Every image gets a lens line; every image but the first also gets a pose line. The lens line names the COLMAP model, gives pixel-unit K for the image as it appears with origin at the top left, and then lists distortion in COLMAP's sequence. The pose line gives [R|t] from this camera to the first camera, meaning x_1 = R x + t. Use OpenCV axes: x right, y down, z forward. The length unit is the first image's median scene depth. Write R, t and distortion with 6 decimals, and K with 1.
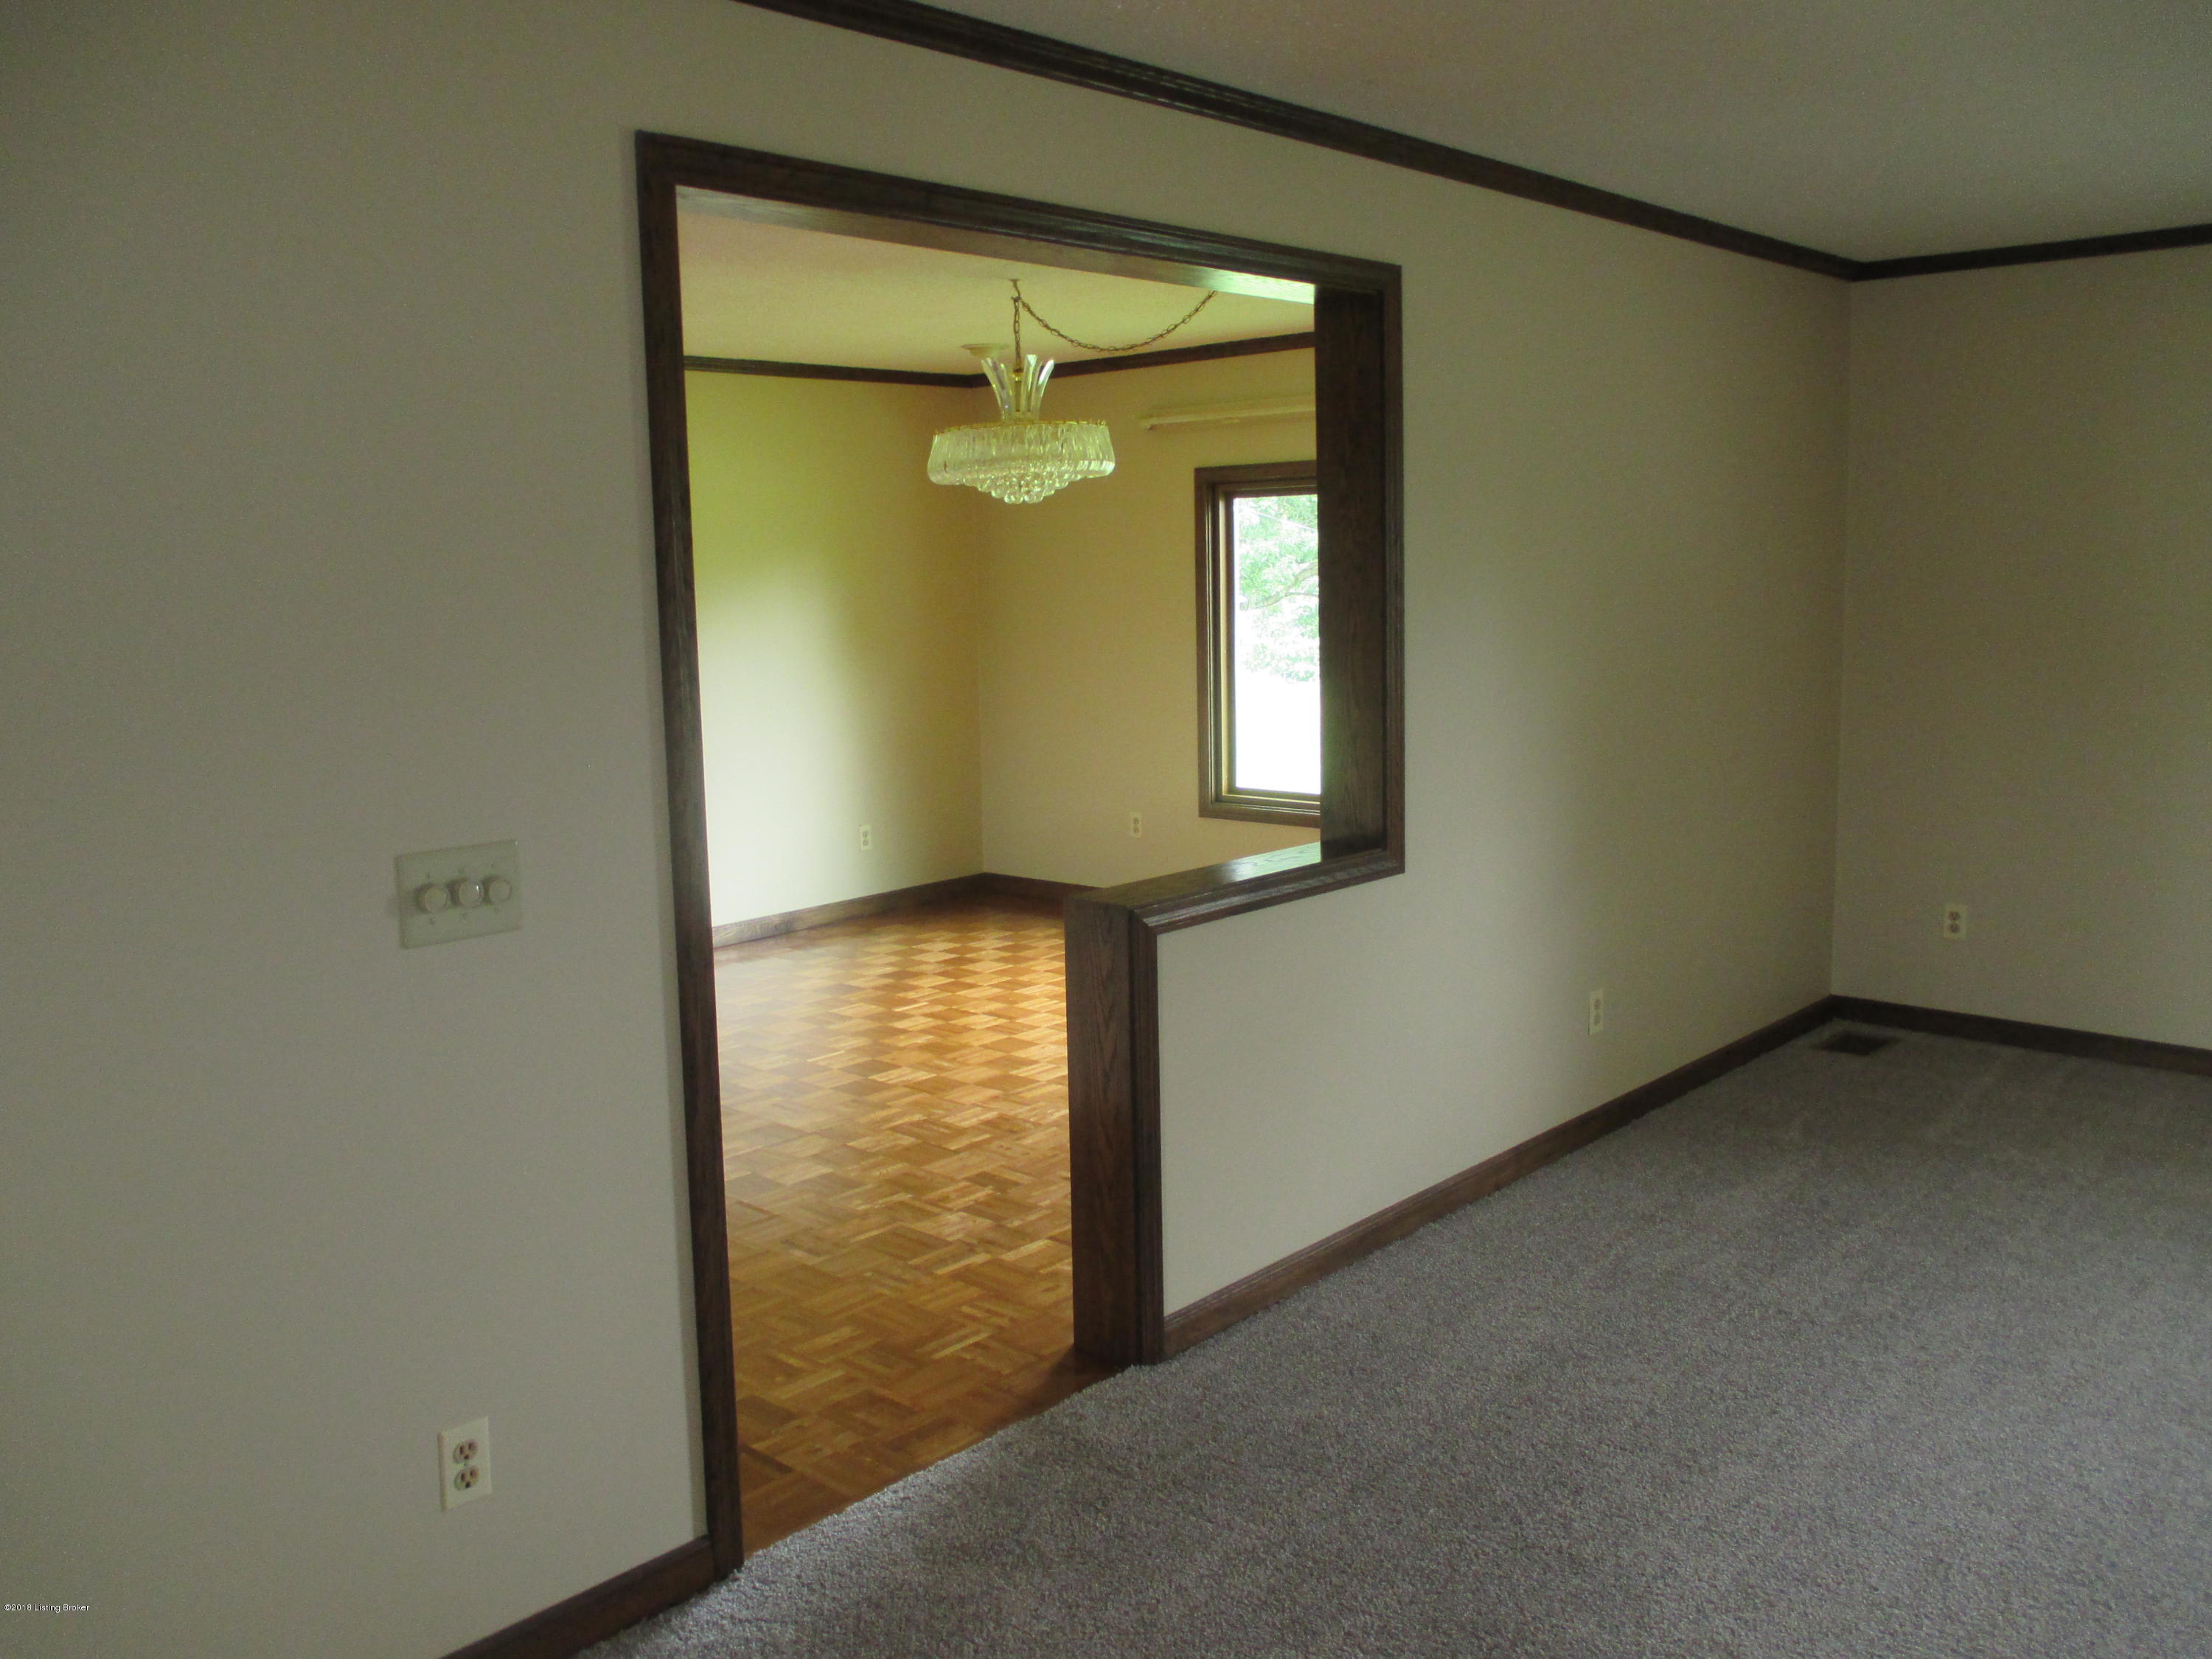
lens RADIAL K [[1856.5, 0, 1106.0], [0, 1856.5, 829.5], [0, 0, 1]] dist [-0.007777, 0.005226]
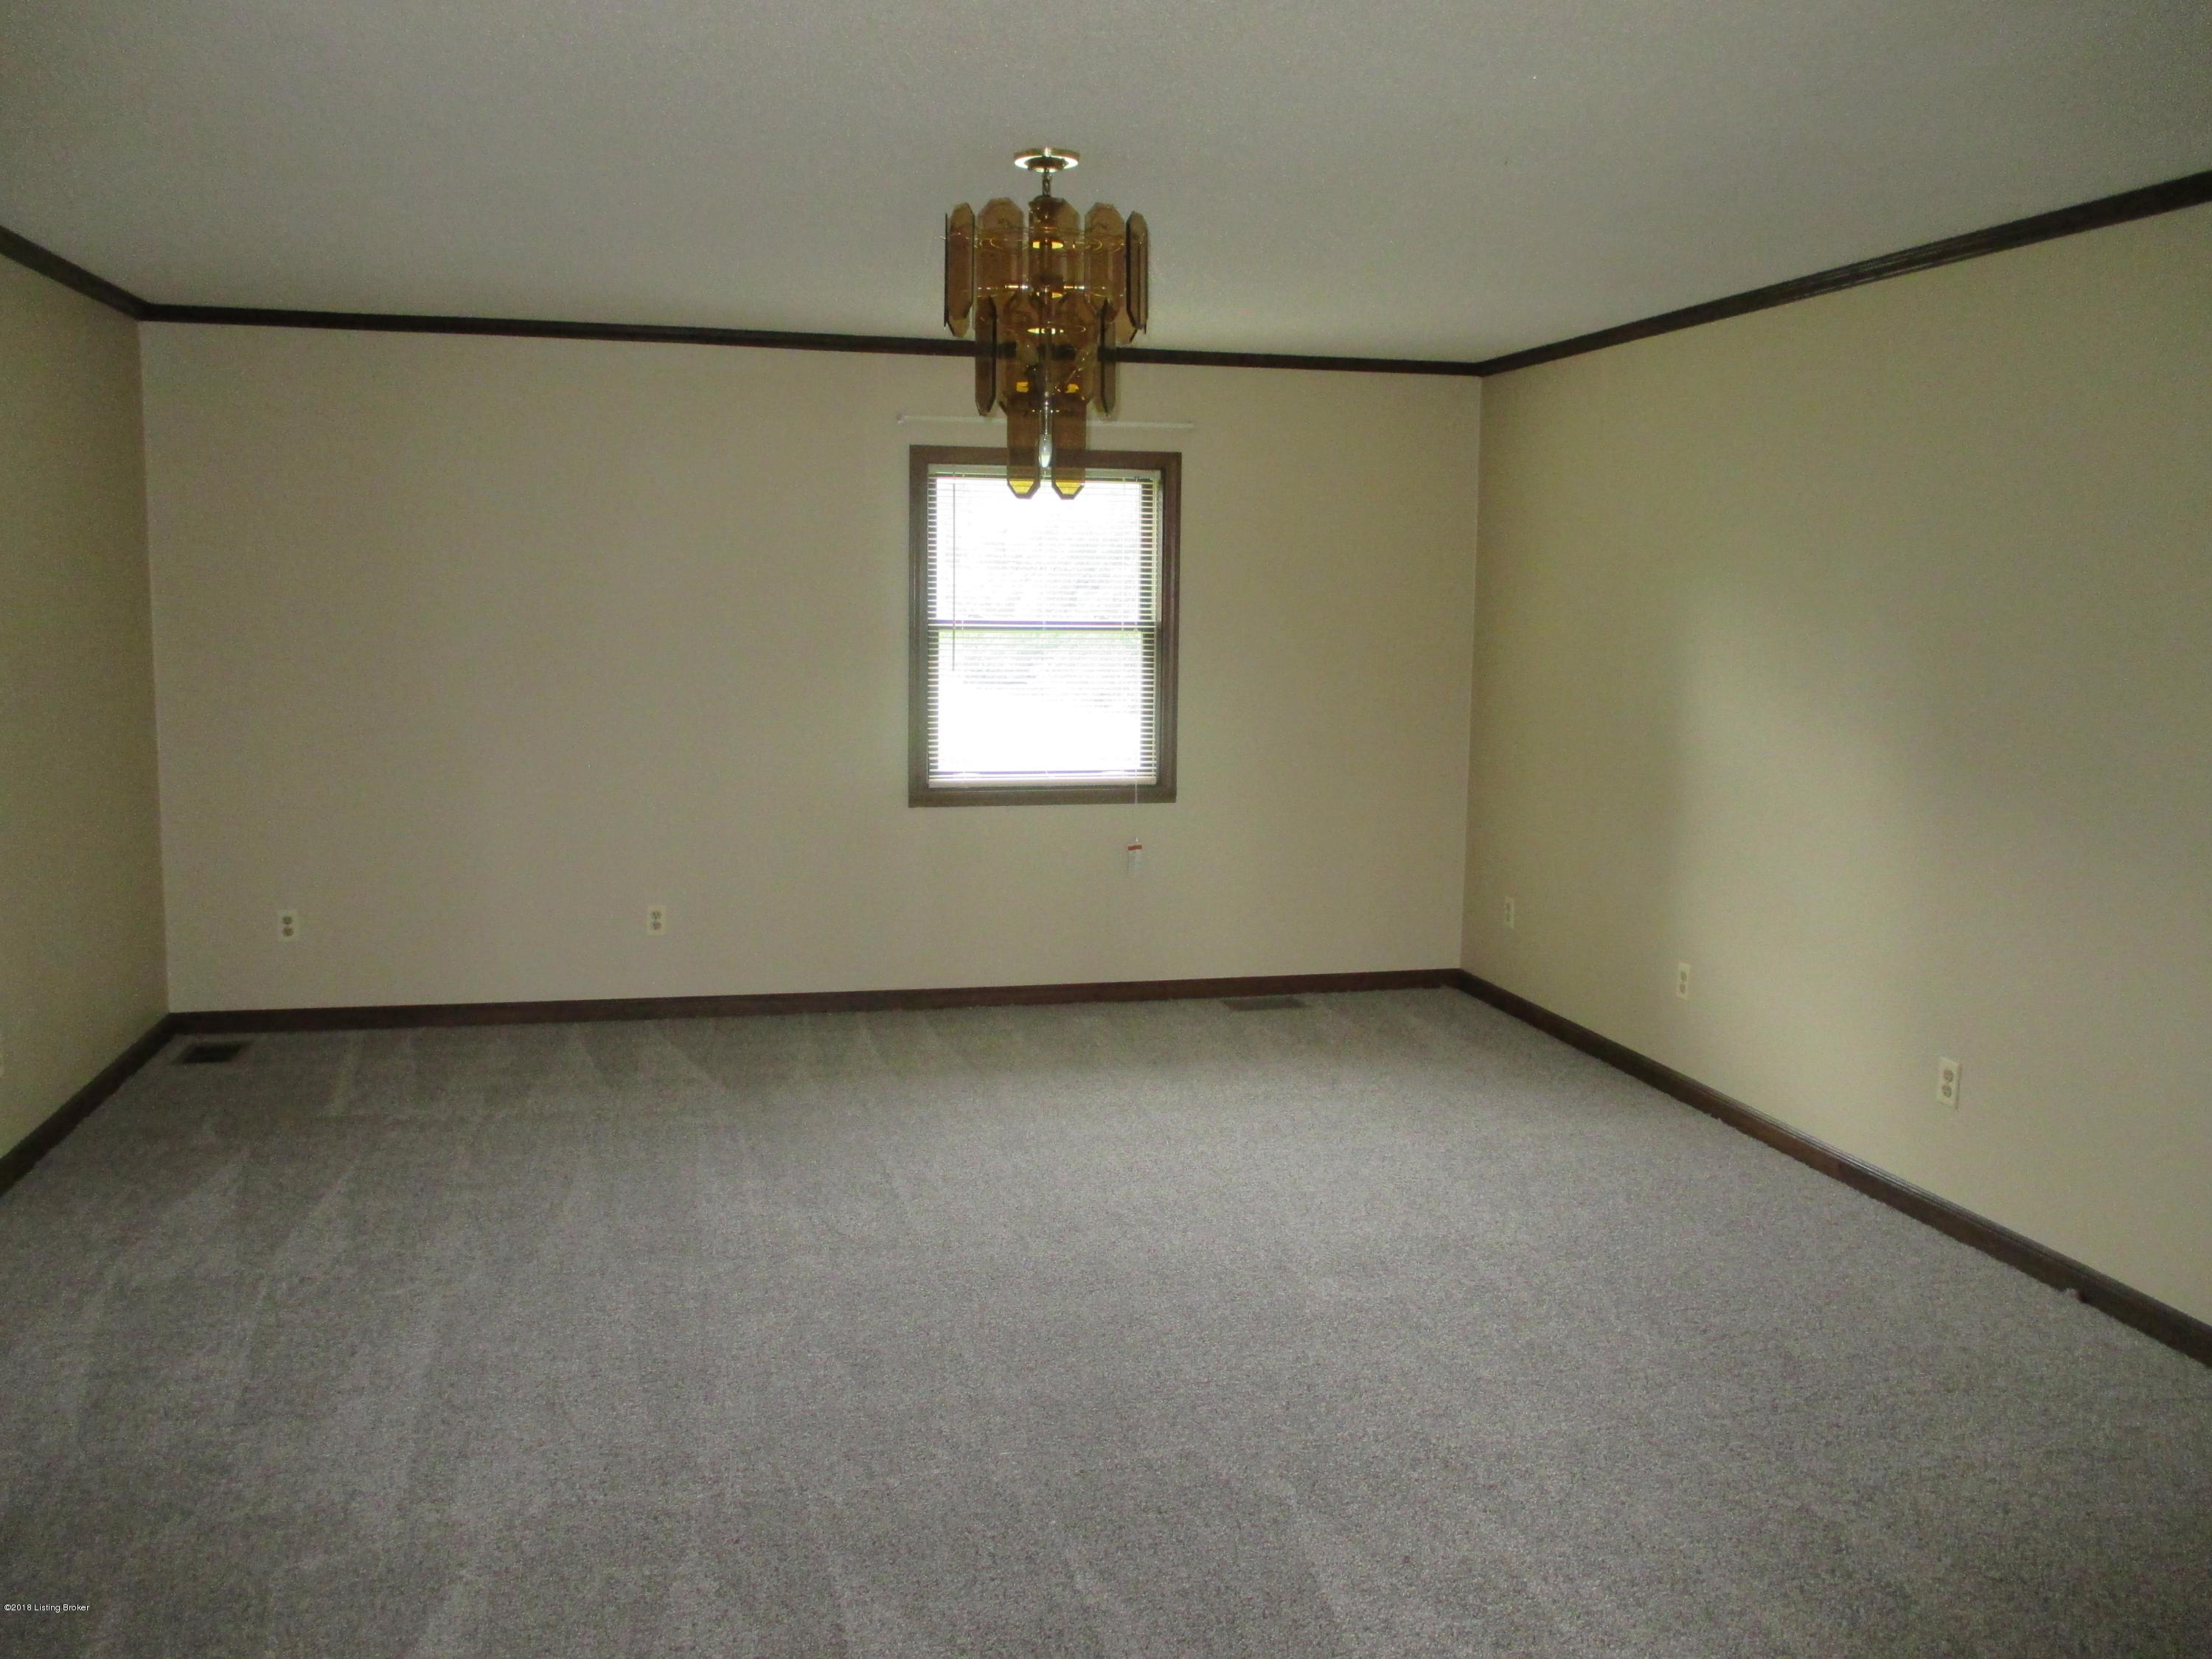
lens RADIAL K [[1856.5, 0, 1106.0], [0, 1856.5, 829.5], [0, 0, 1]] dist [-0.007777, 0.005226]
pose [[0.567811, -0.074122, 0.819815, -0.217503], [0.088346, 0.995672, 0.028833, 0.006632], [-0.818405, 0.056056, 0.571902, -0.021141]]
